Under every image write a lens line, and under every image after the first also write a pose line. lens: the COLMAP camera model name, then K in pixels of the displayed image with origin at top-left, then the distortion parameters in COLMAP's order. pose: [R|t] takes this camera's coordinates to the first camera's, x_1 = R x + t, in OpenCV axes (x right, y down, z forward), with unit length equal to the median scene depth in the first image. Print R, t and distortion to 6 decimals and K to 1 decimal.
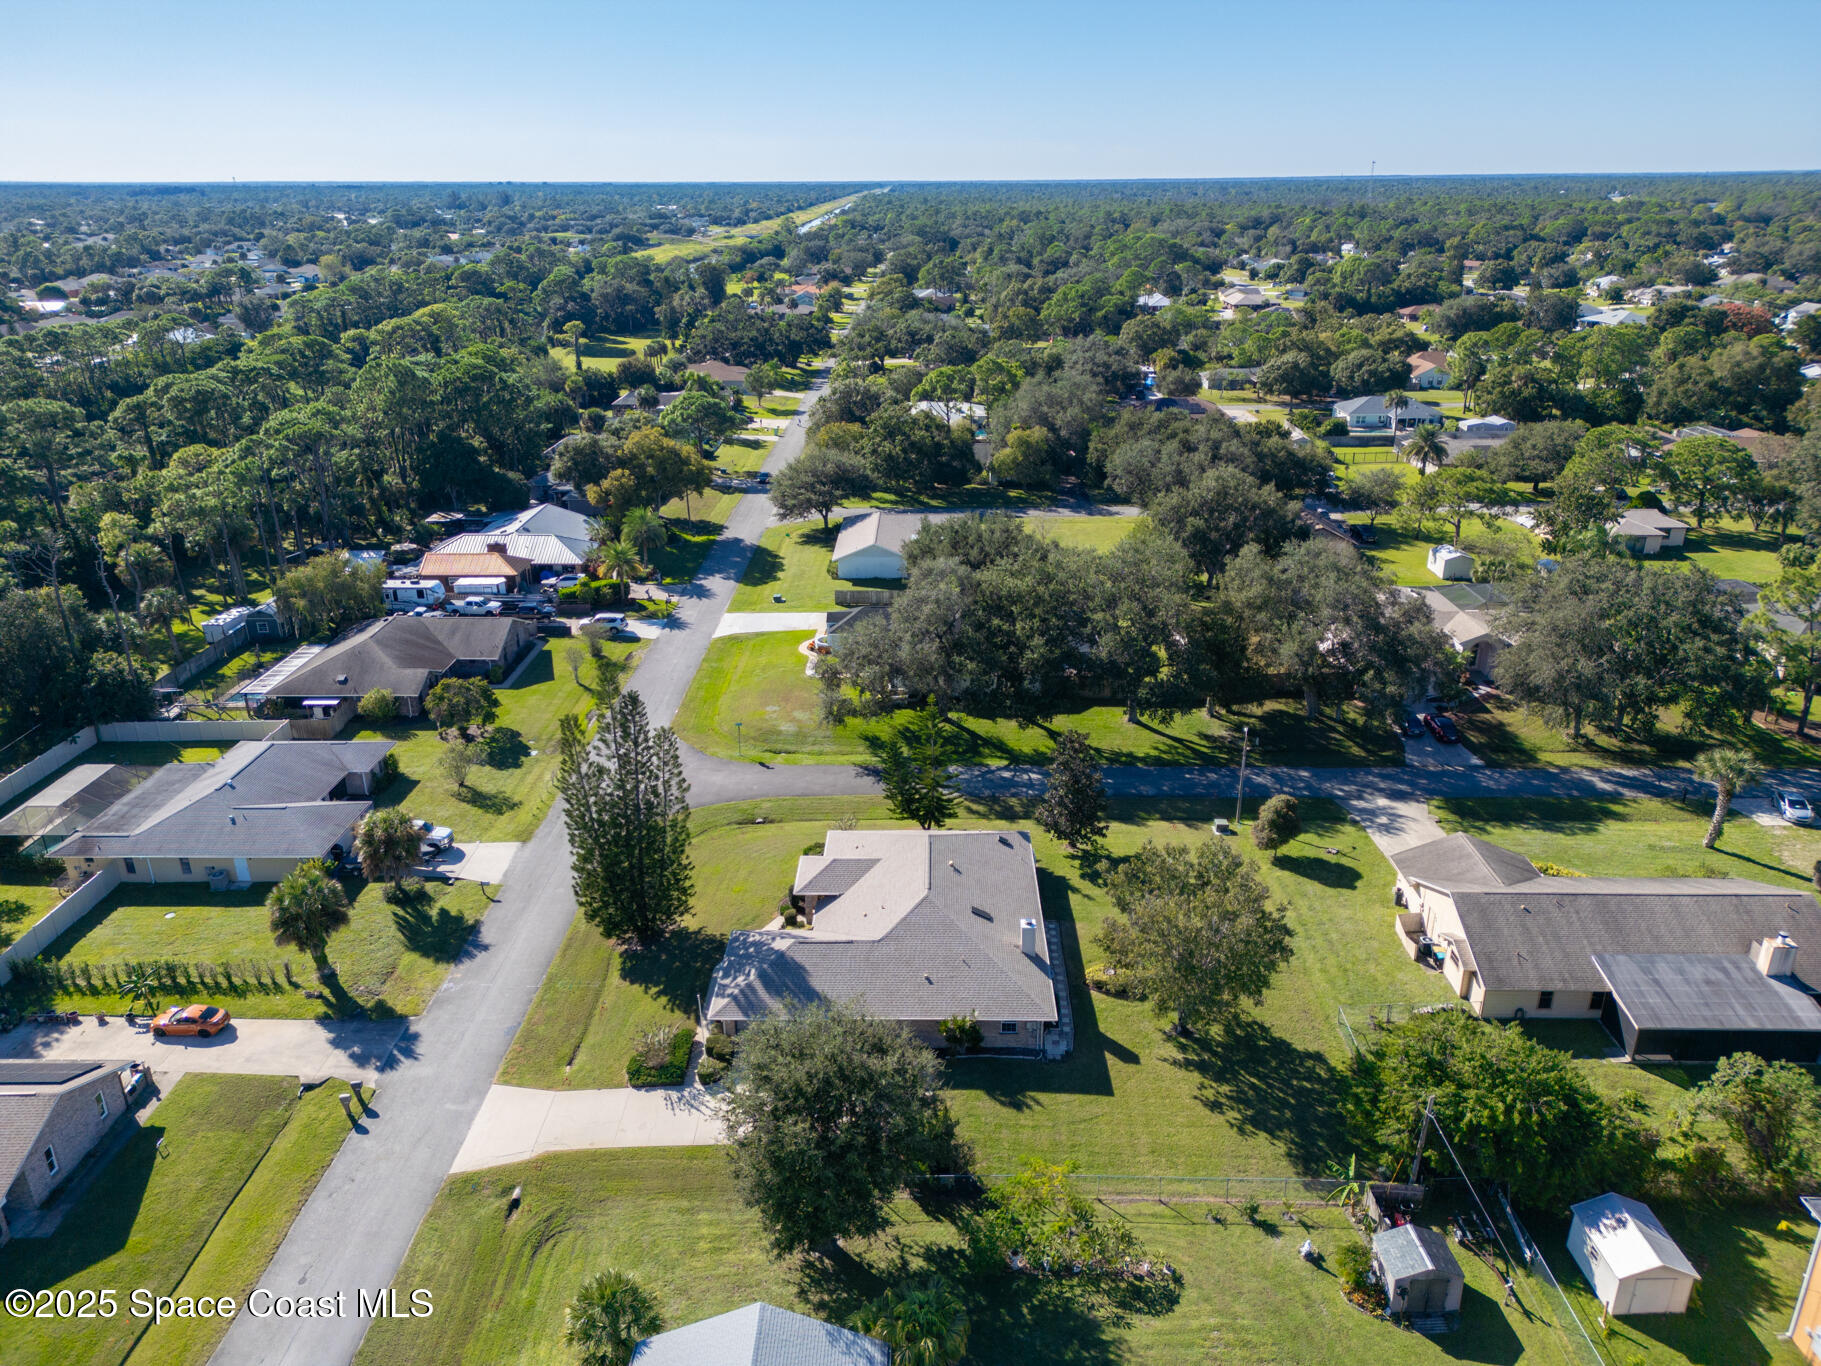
lens RADIAL K [[1237.0, 0, 910.5], [0, 1237.0, 683.0], [0, 0, 1]] dist [0.003318, -0.001052]
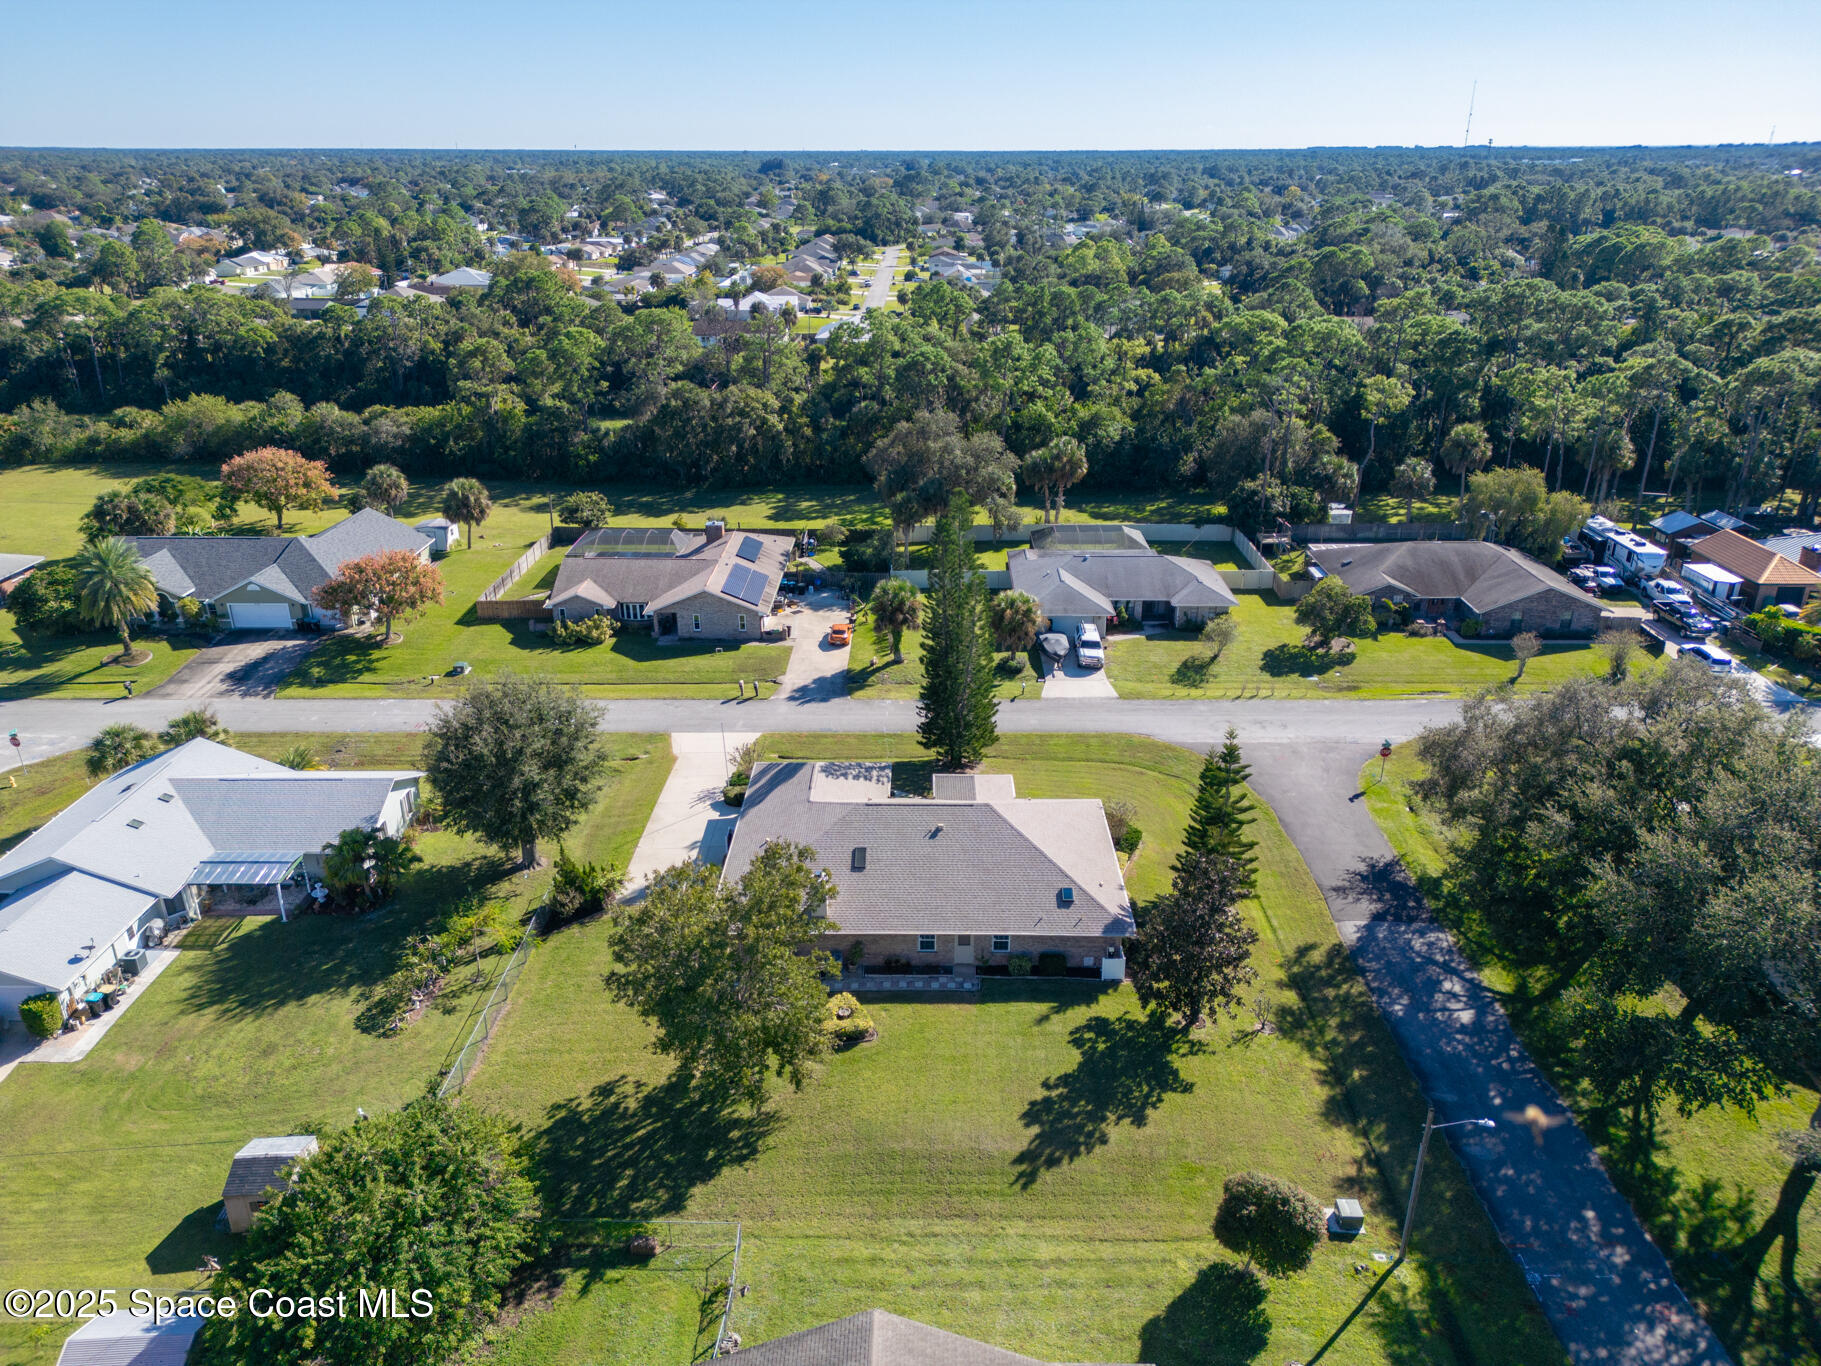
lens RADIAL K [[1237.0, 0, 910.5], [0, 1237.0, 683.0], [0, 0, 1]] dist [0.003318, -0.001052]
pose [[0.001607, 0.394215, -0.919017, 0.818270], [-0.362237, 0.856833, 0.366907, -0.255825], [0.932085, 0.332312, 0.144176, 0.871730]]
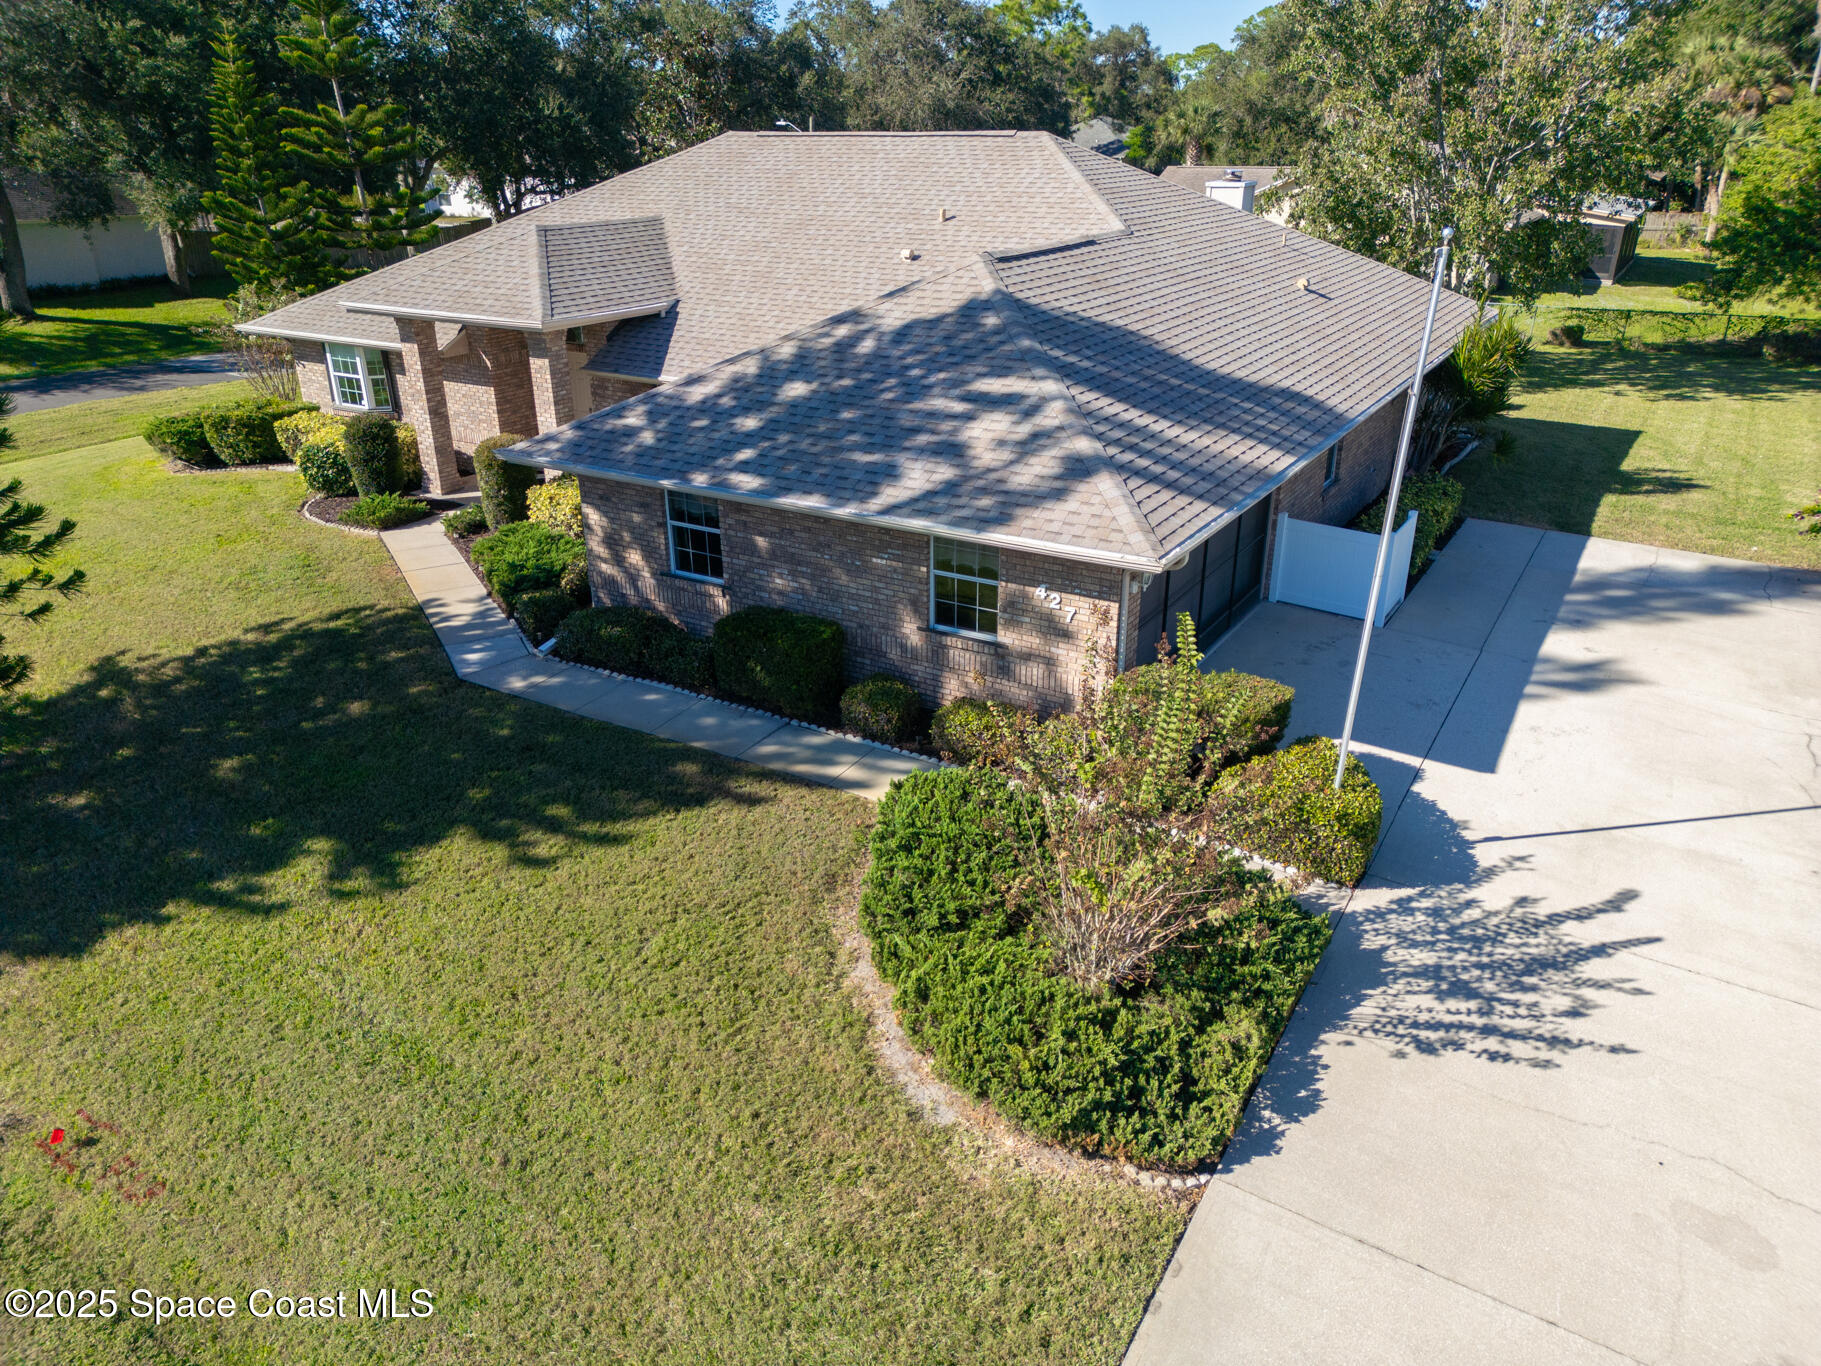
lens RADIAL K [[1237.0, 0, 910.5], [0, 1237.0, 683.0], [0, 0, 1]] dist [0.003318, -0.001052]
pose [[0.511434, -0.349943, 0.784841, -0.293687], [0.325072, 0.924241, 0.200268, 0.224672], [-0.795465, 0.152706, 0.586444, 0.863267]]
